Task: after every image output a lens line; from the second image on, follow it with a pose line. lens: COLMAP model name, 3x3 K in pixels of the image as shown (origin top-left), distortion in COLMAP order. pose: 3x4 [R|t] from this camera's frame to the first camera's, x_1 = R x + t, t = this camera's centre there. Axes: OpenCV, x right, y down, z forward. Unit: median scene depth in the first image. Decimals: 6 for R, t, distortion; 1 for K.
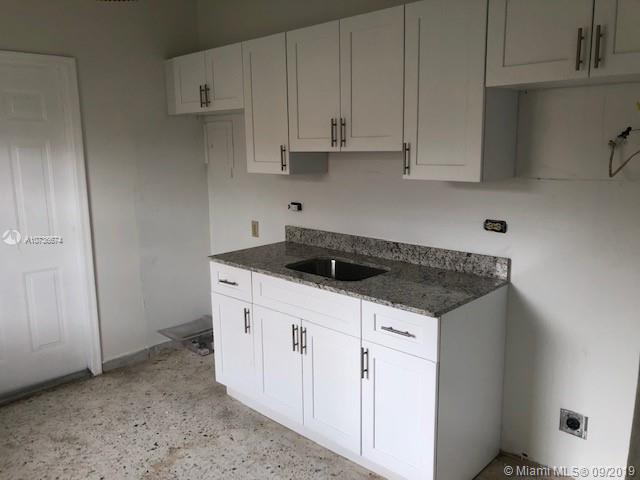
lens RADIAL K [[526.5, 0, 321.2], [0, 526.5, 229.5], [0, 0, 1]] dist [0.071785, -0.087853]
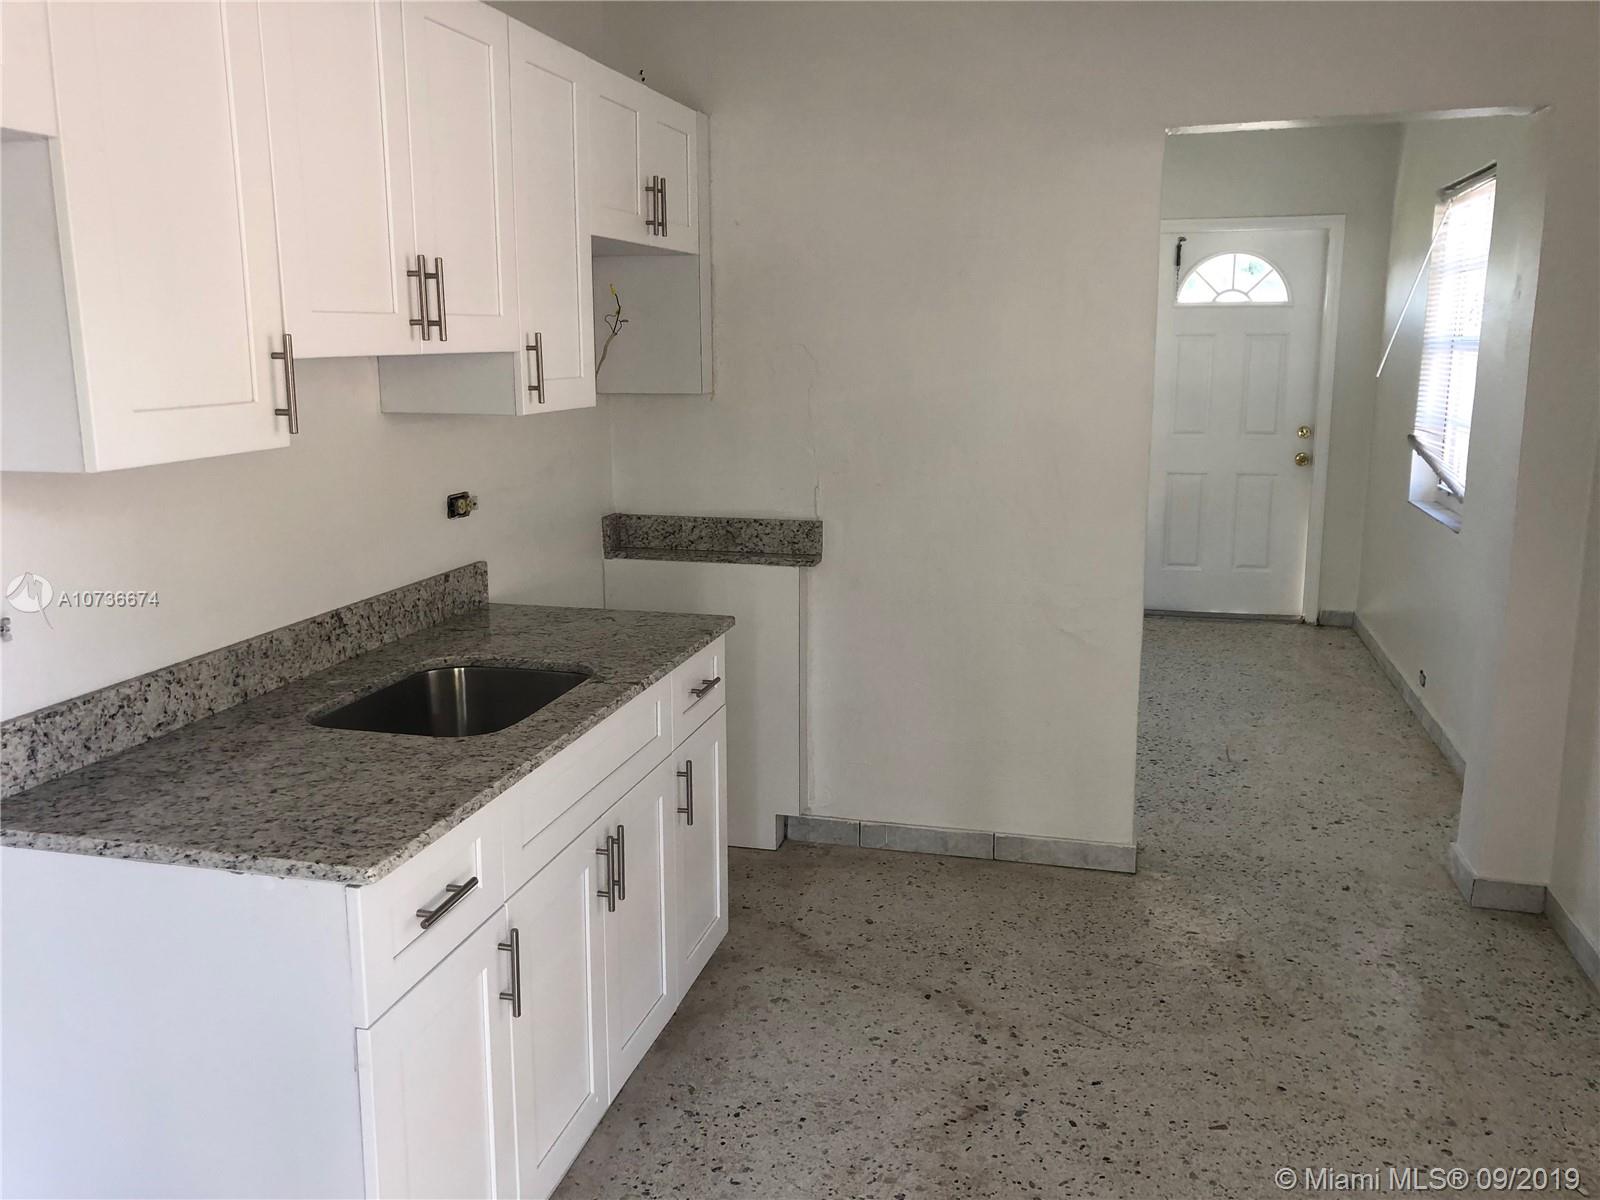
lens RADIAL K [[1316.2, 0, 802.9], [0, 1316.2, 573.8], [0, 0, 1]] dist [0.071785, -0.087853]
pose [[-0.492658, -0.142552, 0.858468, -0.828018], [0.147314, 0.958593, 0.243719, -0.183050], [-0.857663, 0.246534, -0.451259, 1.198065]]
